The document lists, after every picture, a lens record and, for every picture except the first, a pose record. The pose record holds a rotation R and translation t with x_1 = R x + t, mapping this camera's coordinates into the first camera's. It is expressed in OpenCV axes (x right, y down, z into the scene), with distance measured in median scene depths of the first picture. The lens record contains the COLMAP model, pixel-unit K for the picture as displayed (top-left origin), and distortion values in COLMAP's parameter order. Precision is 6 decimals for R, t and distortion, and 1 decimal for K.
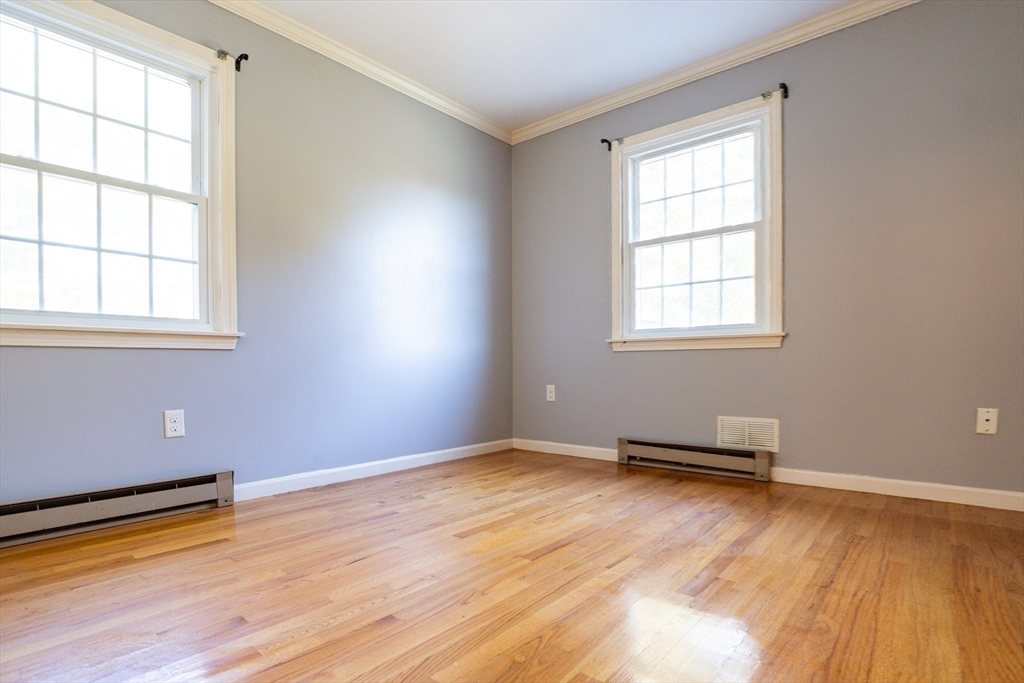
lens RADIAL K [[523.5, 0, 511.9], [0, 523.5, 364.0], [0, 0, 1]] dist [0.001602, 0.000249]
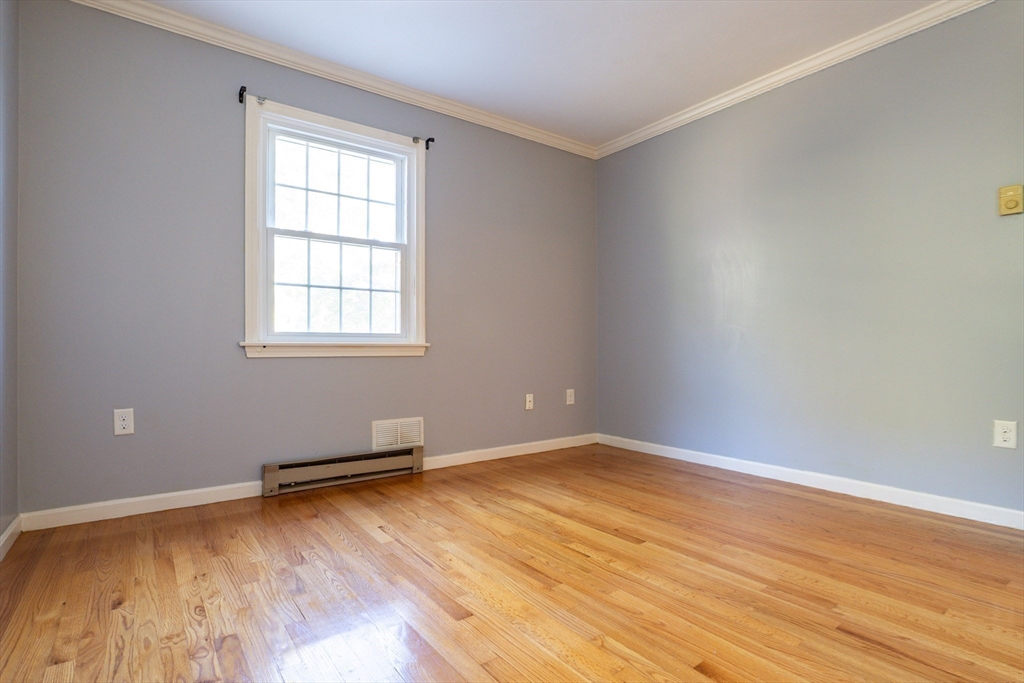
lens RADIAL K [[507.9, 0, 509.2], [0, 507.9, 347.3], [0, 0, 1]] dist [-0.003405, -0.000230]
pose [[0.245079, 0.015742, 0.969375, -0.529030], [0.003984, 0.999843, -0.017244, -0.029552], [-0.969495, 0.008088, 0.244978, 0.504644]]
